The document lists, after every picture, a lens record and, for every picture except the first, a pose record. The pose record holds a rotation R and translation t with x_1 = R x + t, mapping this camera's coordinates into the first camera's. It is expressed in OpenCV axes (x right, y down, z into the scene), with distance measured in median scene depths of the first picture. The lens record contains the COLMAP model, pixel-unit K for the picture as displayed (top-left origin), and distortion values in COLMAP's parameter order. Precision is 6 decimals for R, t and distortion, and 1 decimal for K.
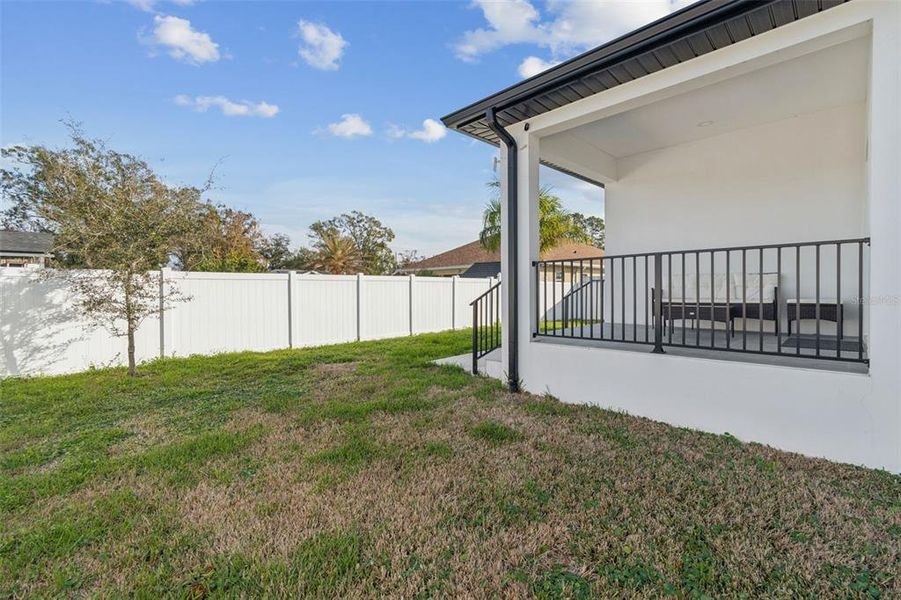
lens RADIAL K [[389.4, 0, 458.9], [0, 389.4, 301.0], [0, 0, 1]] dist [-0.012165, -0.000059]
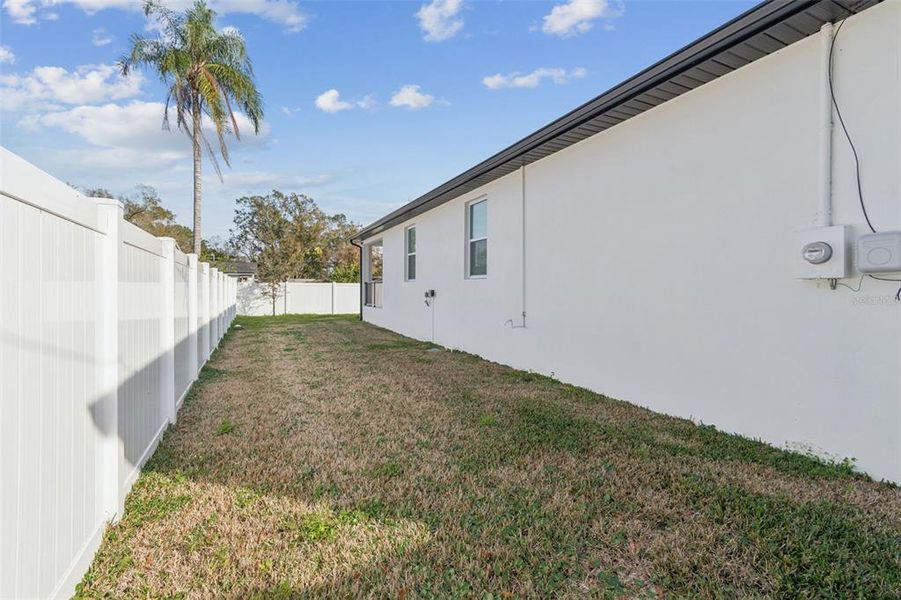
lens RADIAL K [[406.3, 0, 449.3], [0, 406.3, 293.7], [0, 0, 1]] dist [0.004156, 0.000440]
pose [[0.928501, 0.012577, -0.371116, 1.177346], [-0.019910, 0.999675, -0.015933, 0.020827], [0.370795, 0.022183, 0.928450, -1.069299]]
